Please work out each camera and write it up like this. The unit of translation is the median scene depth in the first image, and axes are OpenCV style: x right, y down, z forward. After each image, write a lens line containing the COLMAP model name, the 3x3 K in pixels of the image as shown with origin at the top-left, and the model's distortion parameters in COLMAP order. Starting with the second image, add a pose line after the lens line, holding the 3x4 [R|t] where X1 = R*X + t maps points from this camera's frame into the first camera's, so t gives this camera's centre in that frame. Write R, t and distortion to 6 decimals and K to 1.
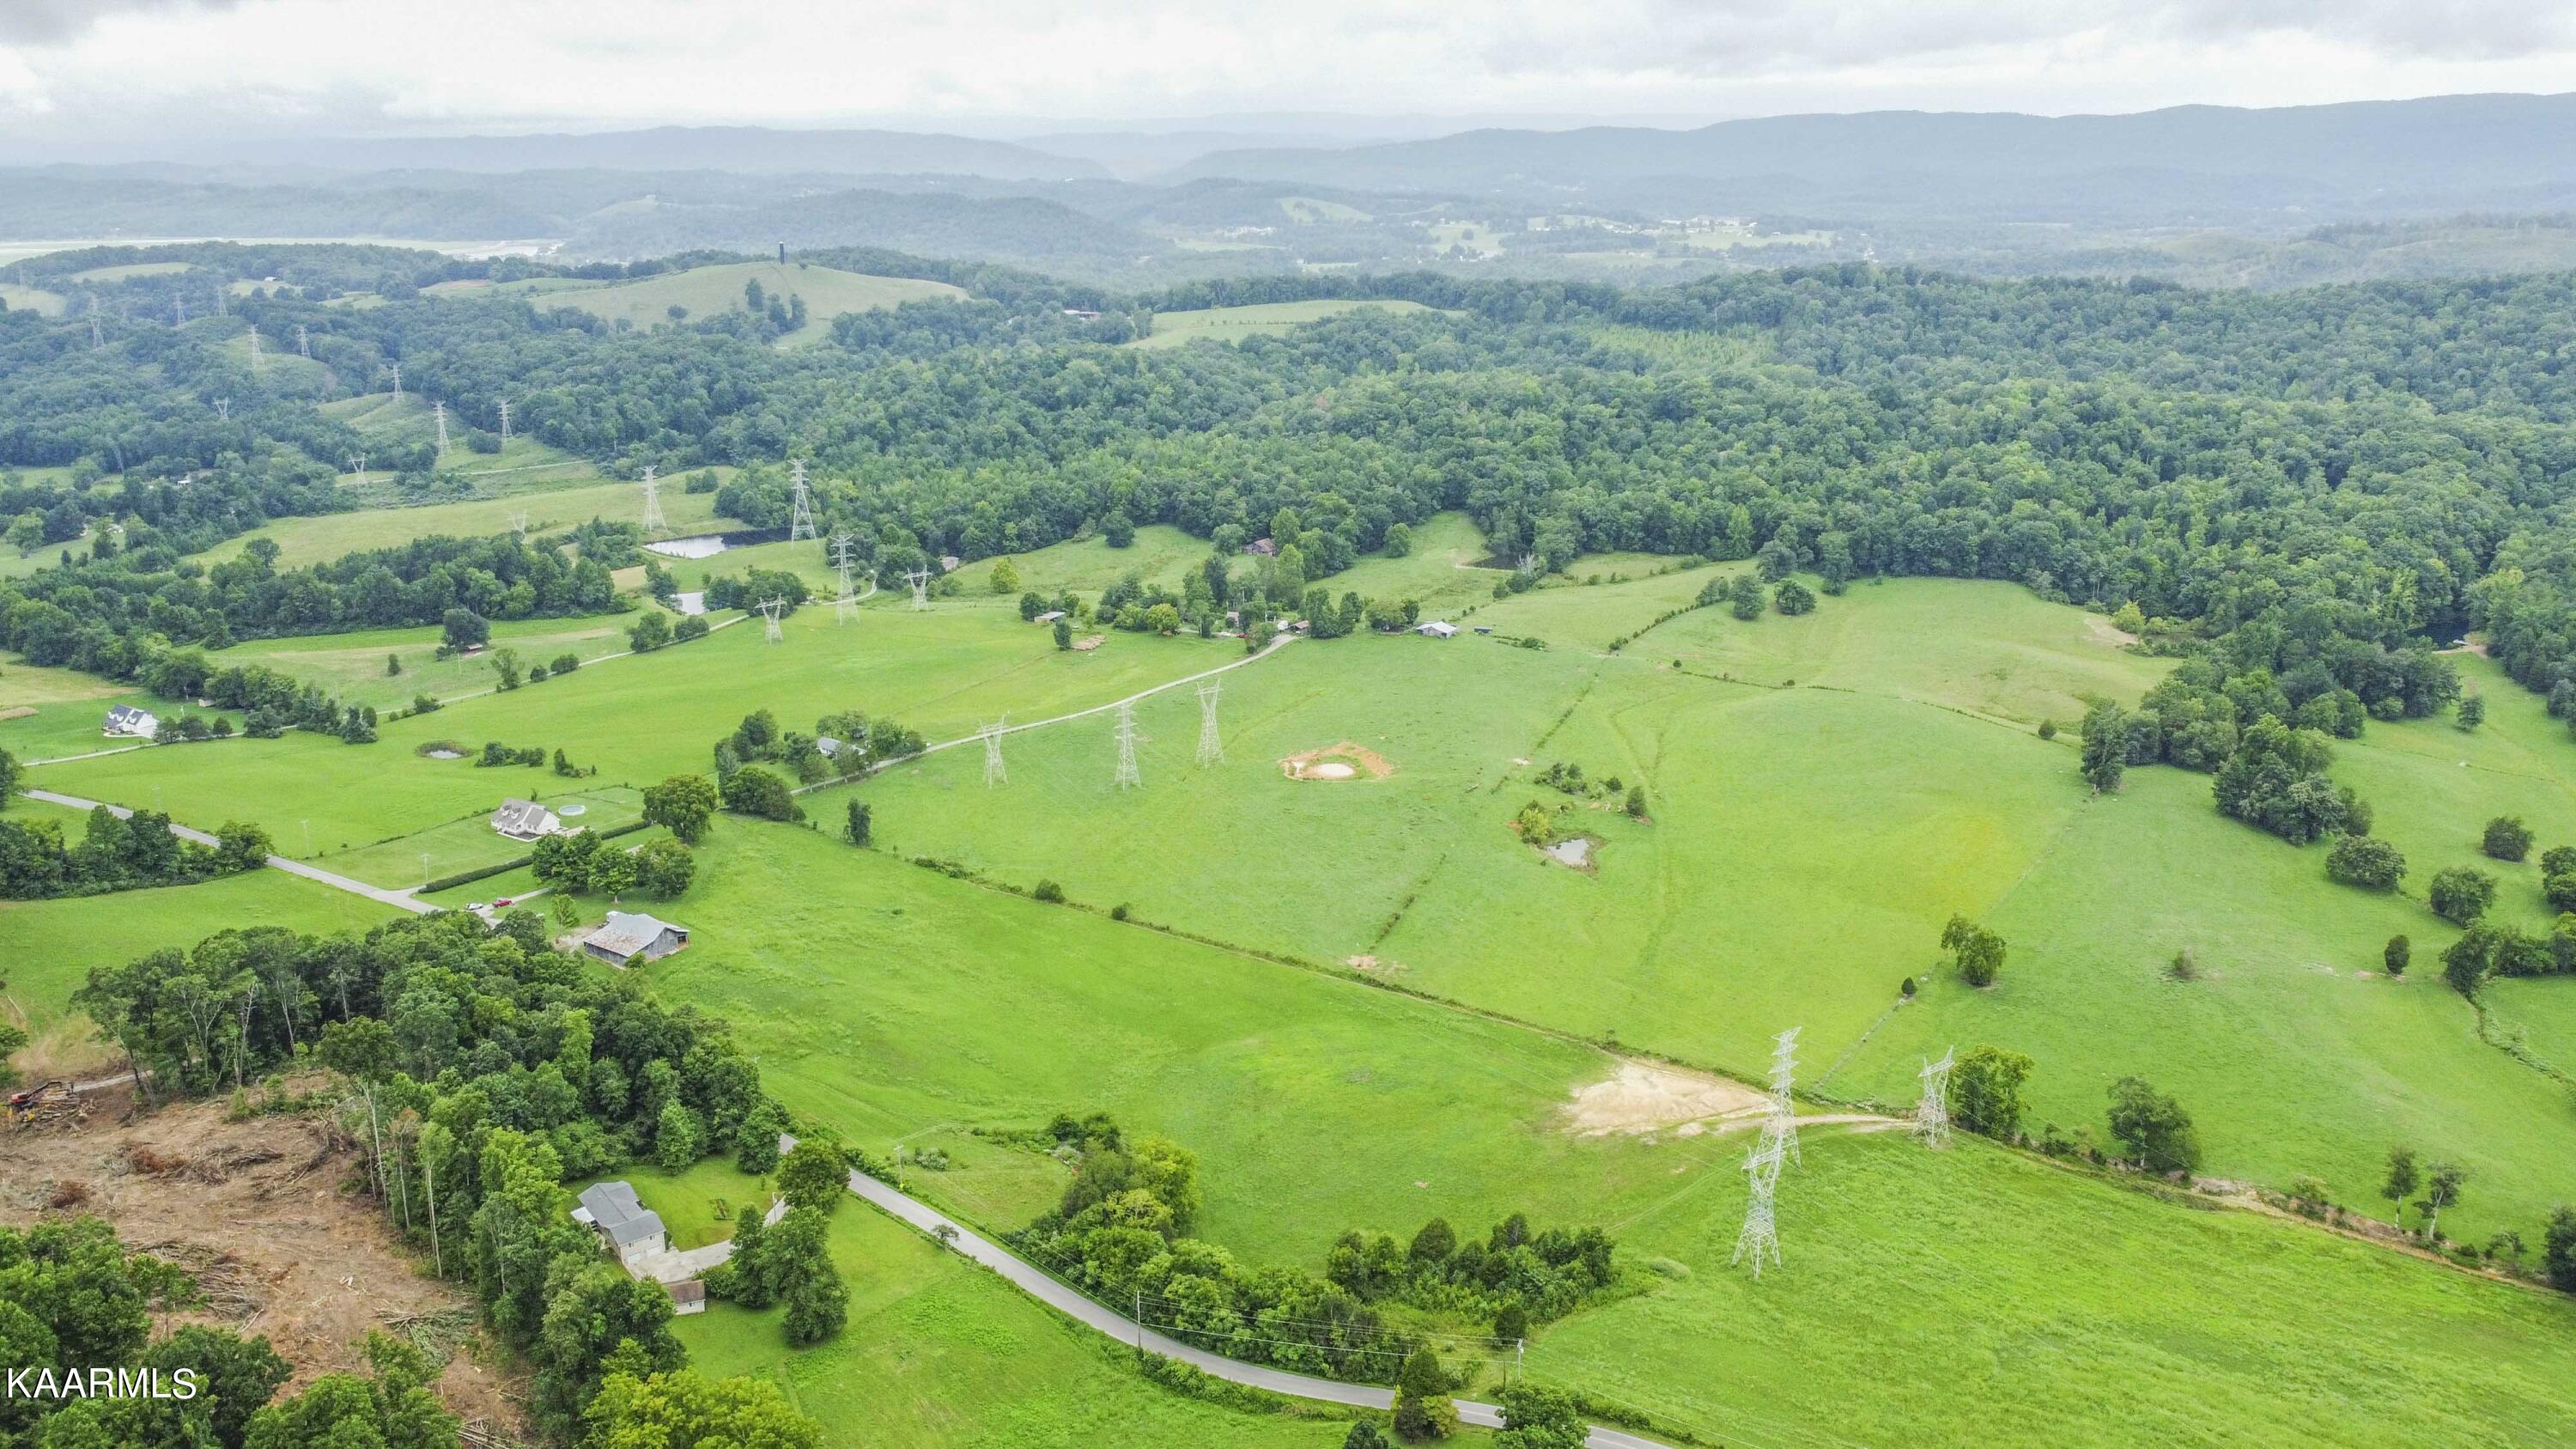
lens RADIAL K [[1940.6, 0, 1276.0], [0, 1940.6, 729.4], [0, 0, 1]] dist [0.014331, -0.017082]
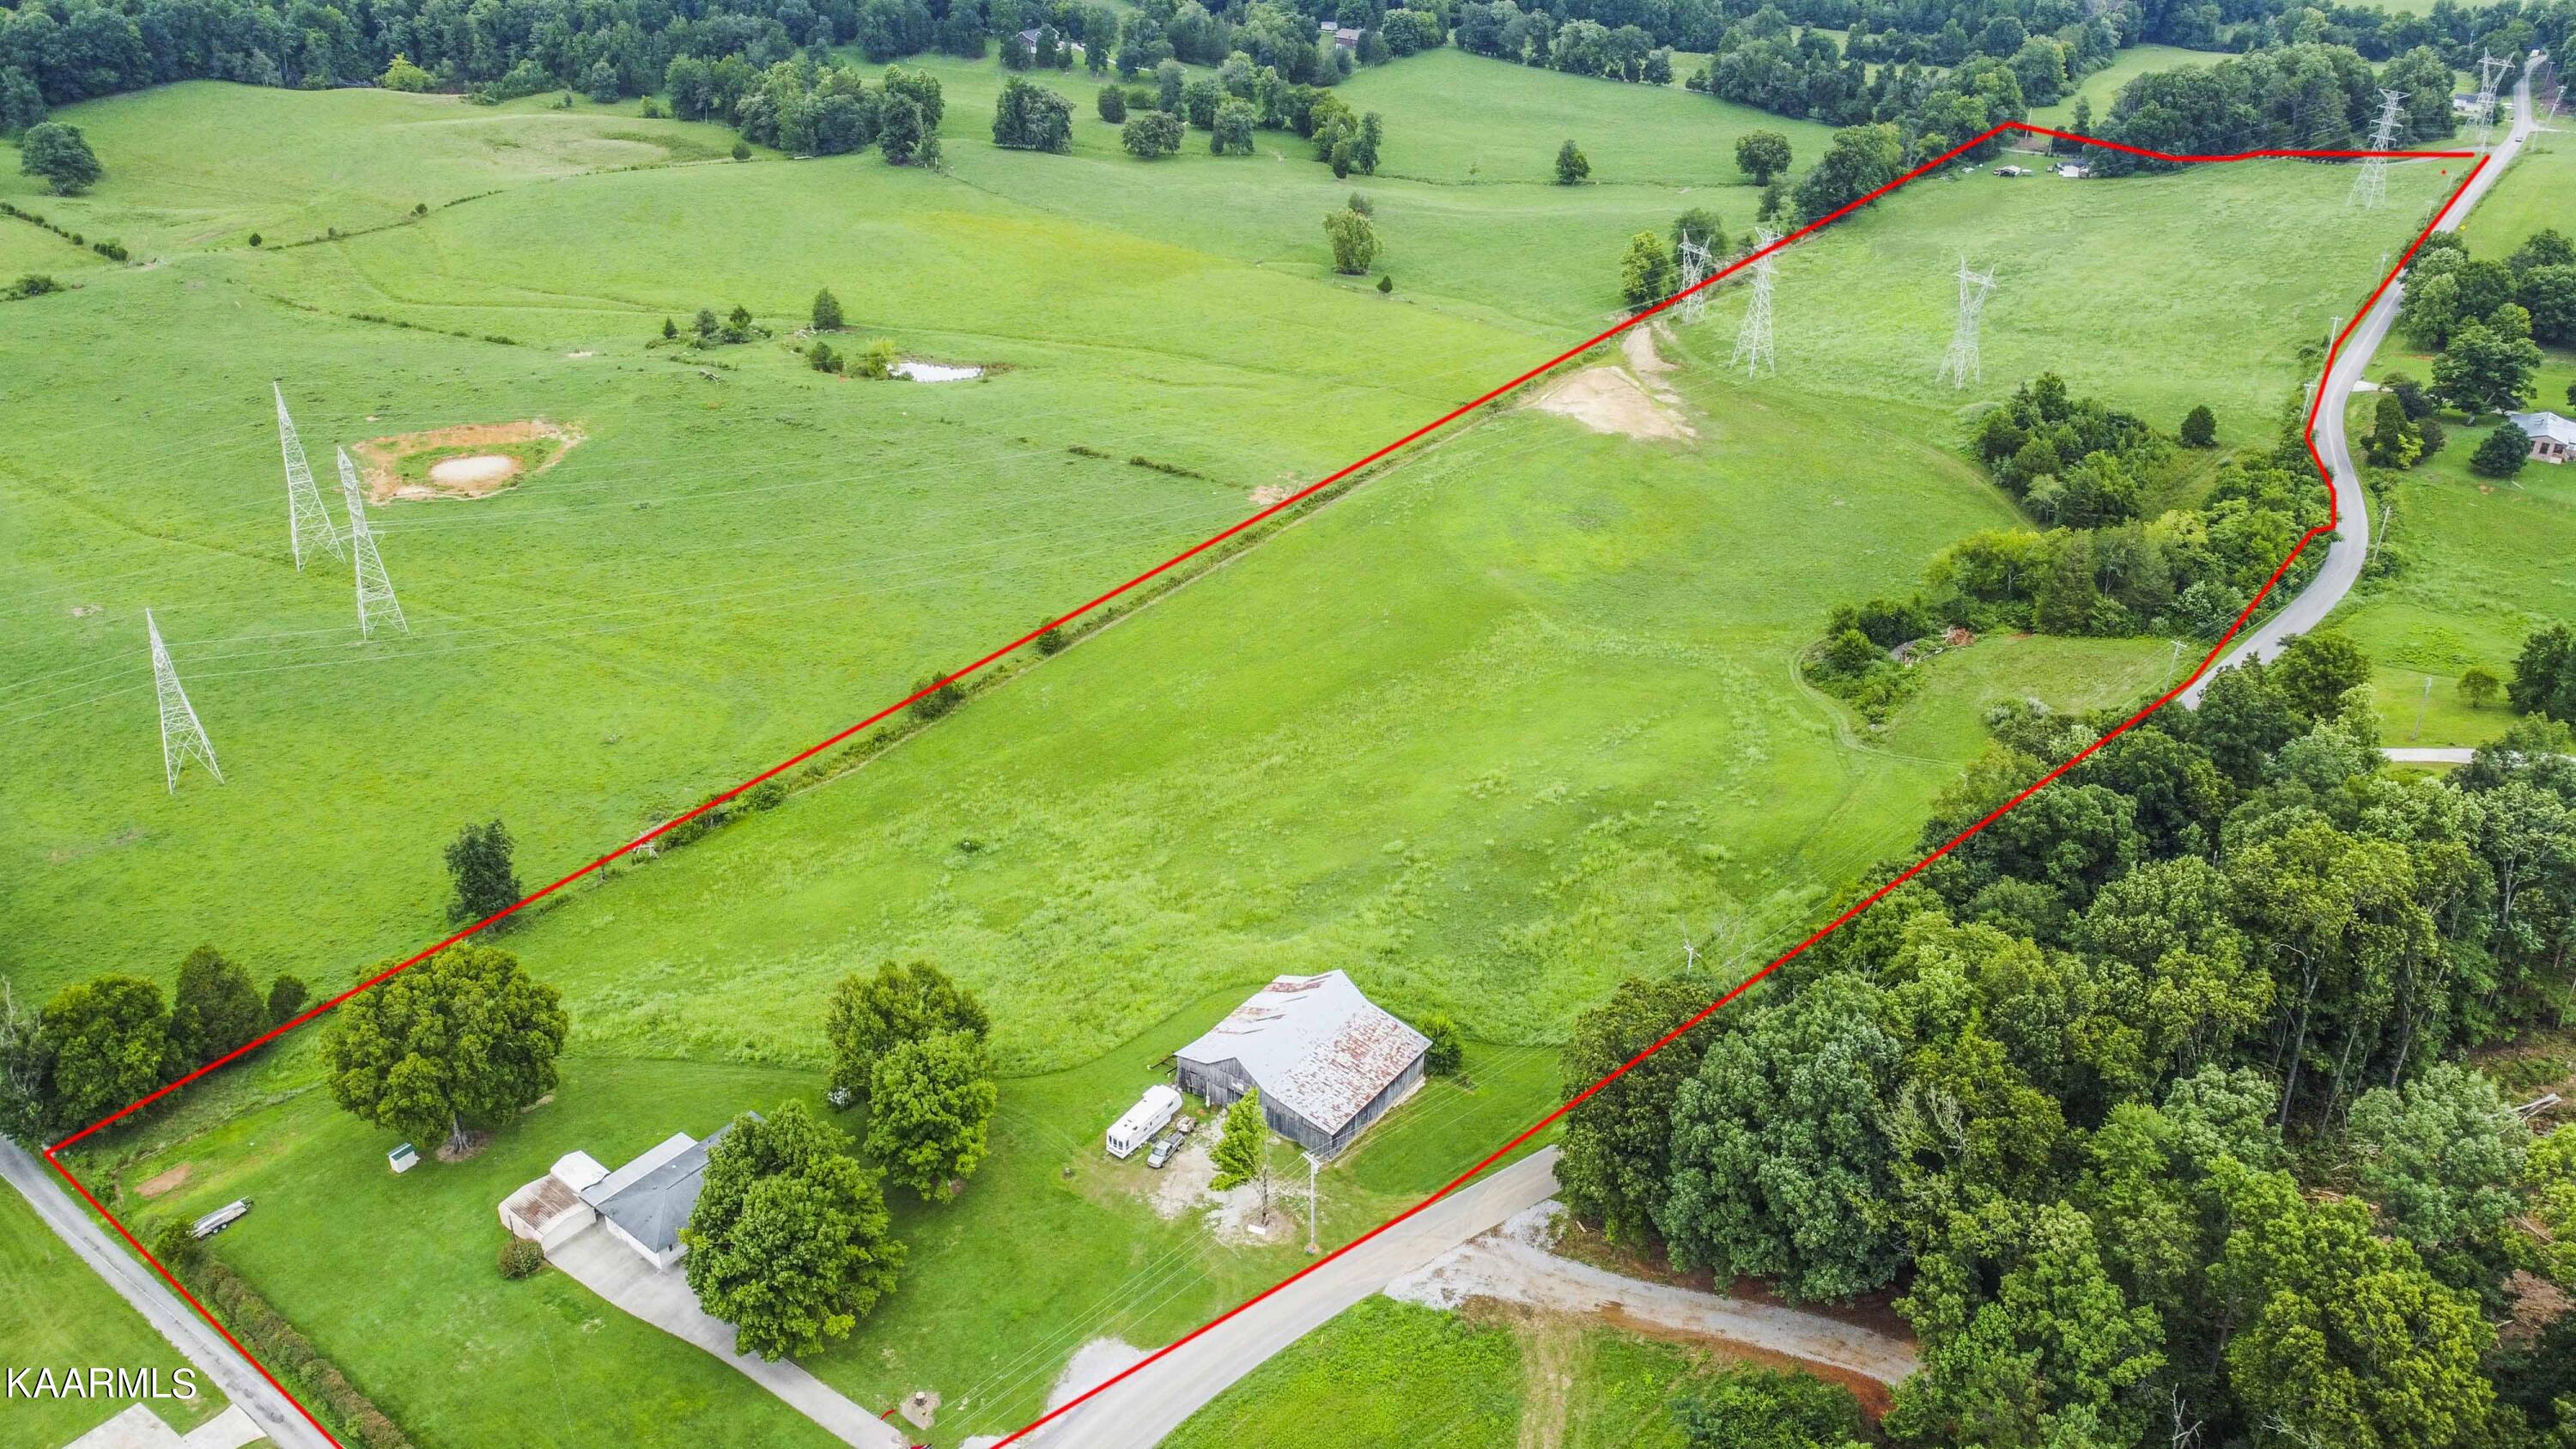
lens RADIAL K [[1940.6, 0, 1292.7], [0, 1940.6, 711.4], [0, 0, 1]] dist [0.014331, -0.017082]
pose [[0.030556, -0.461157, 0.886793, -0.403218], [0.285674, 0.854228, 0.434379, -0.077837], [-0.957840, 0.240061, 0.157843, 0.575301]]
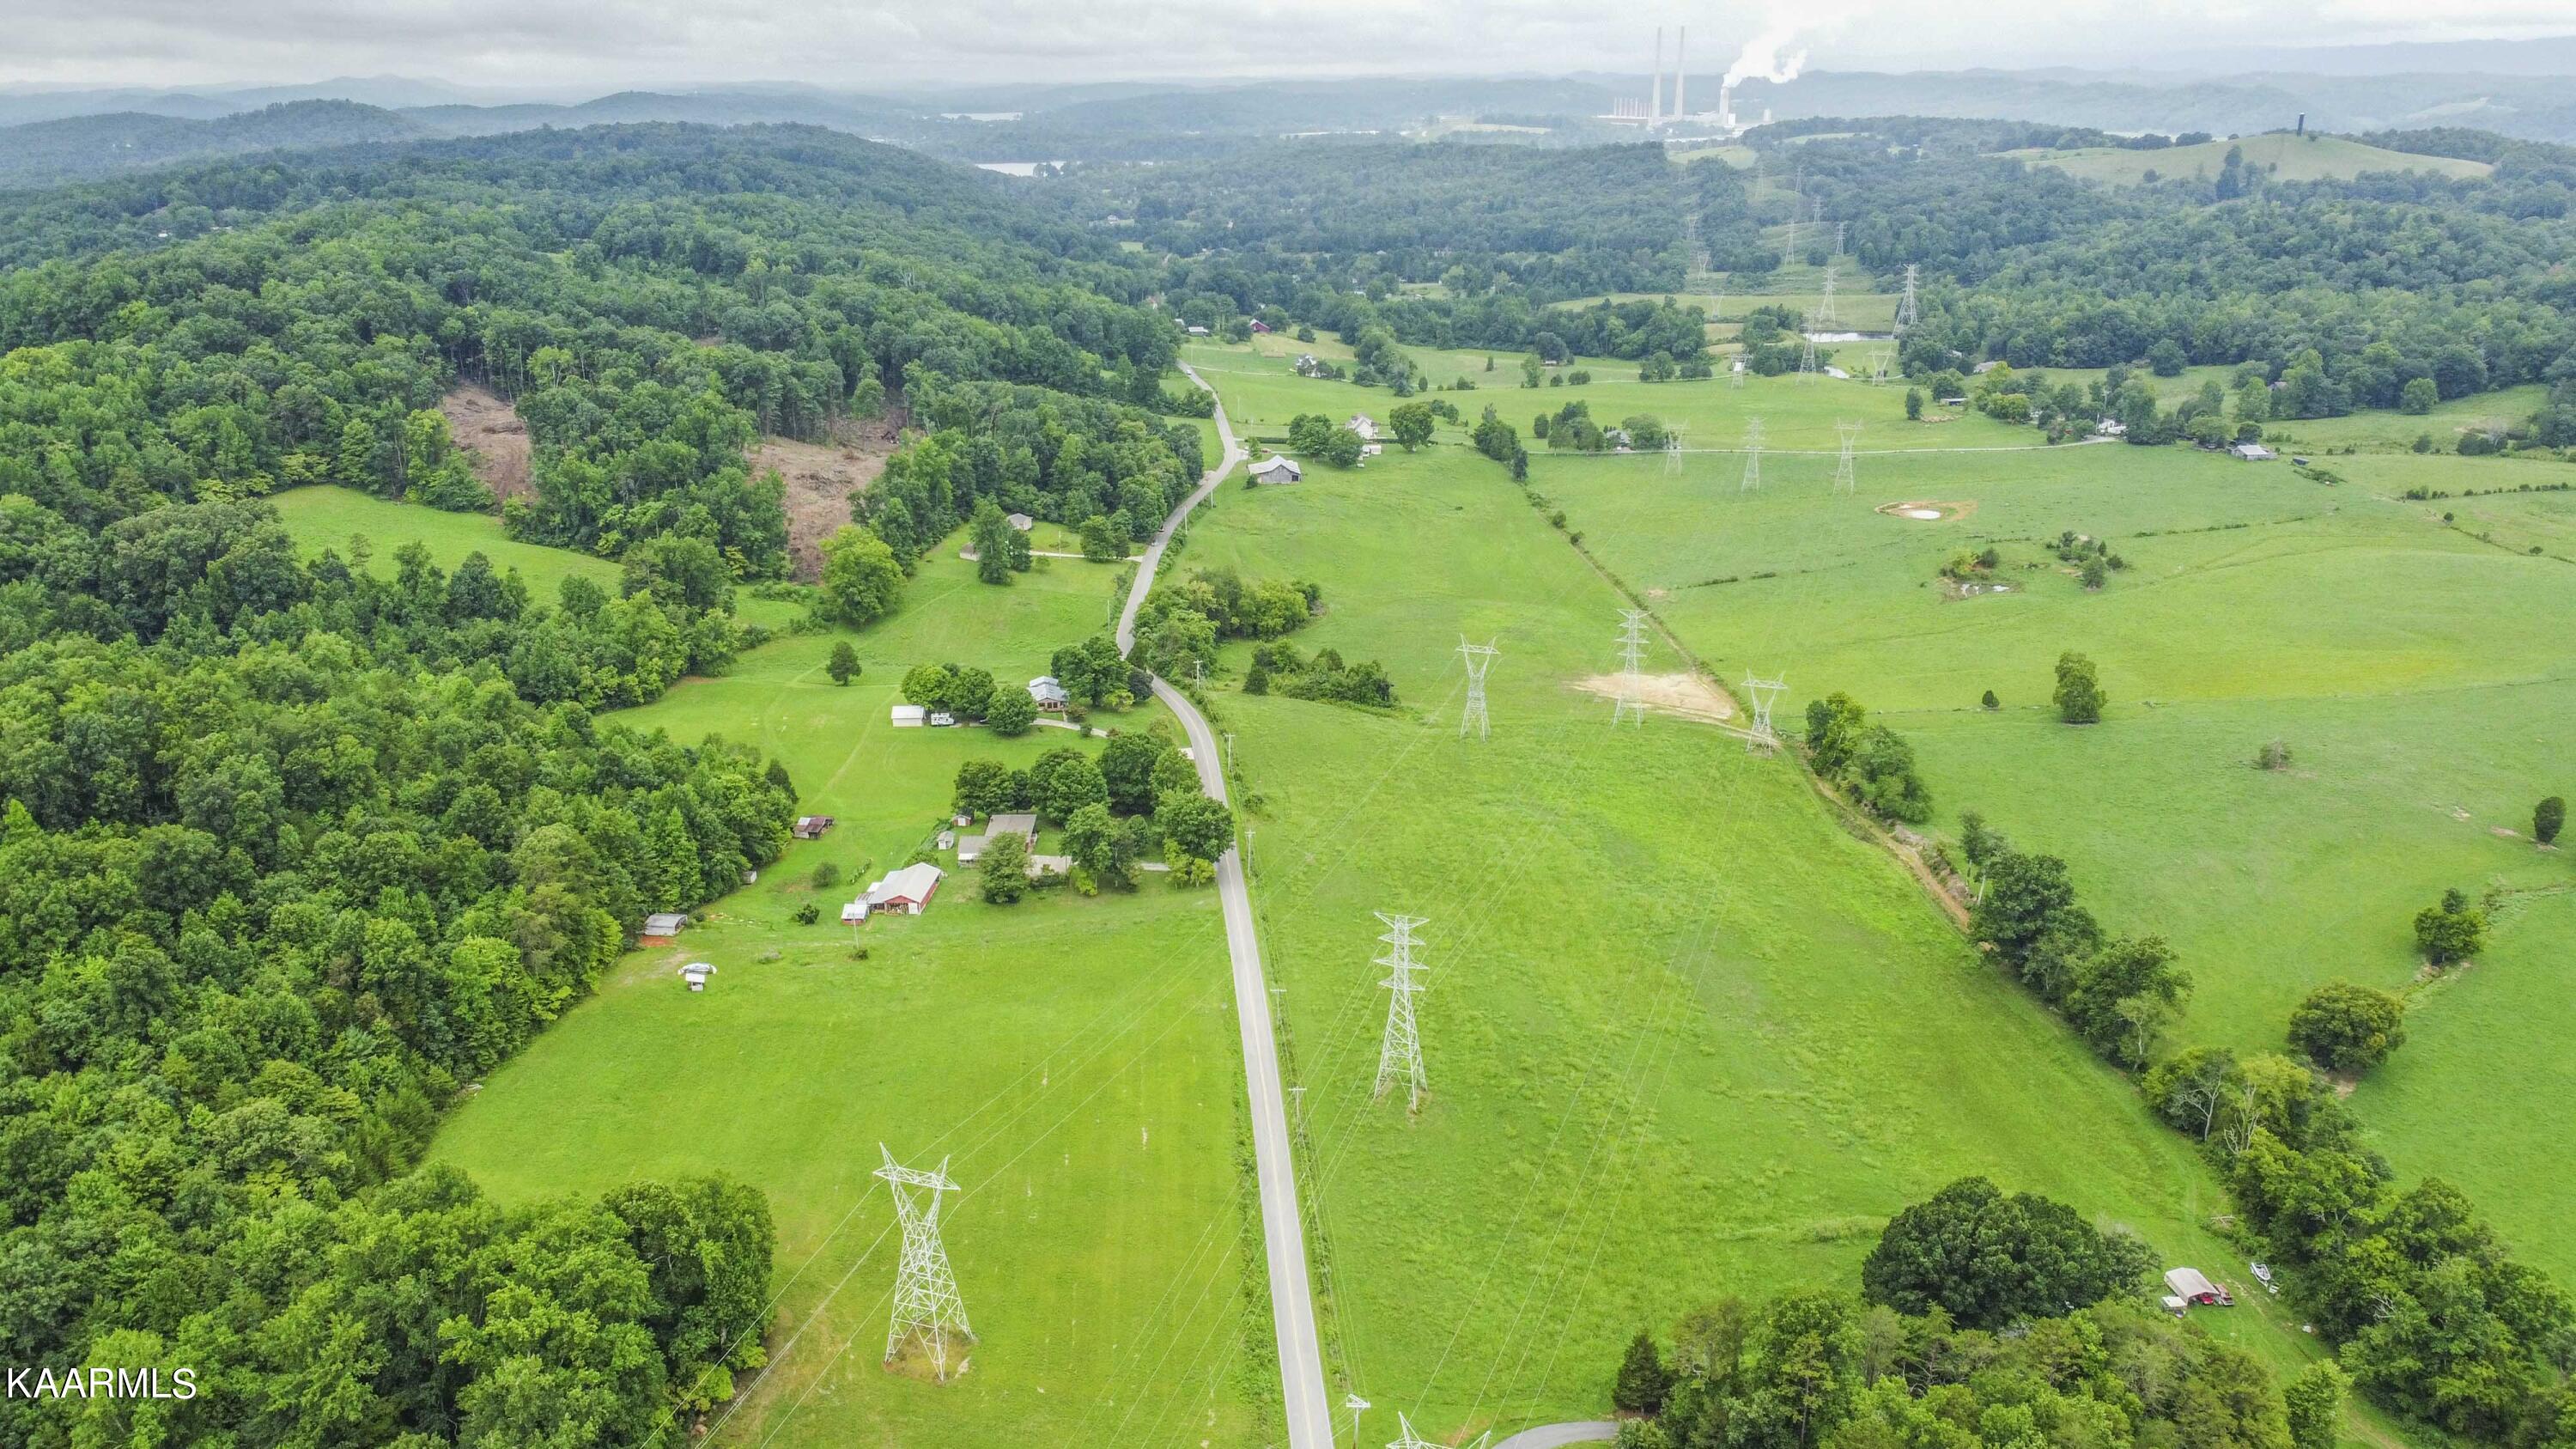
lens RADIAL K [[1940.6, 0, 1280.0], [0, 1940.6, 719.5], [0, 0, 1]] dist [0.014331, -0.017082]
pose [[0.619335, 0.253506, -0.743074, 0.534787], [-0.226990, 0.963836, 0.139629, 0.050859], [0.751598, 0.082193, 0.654481, 0.011972]]
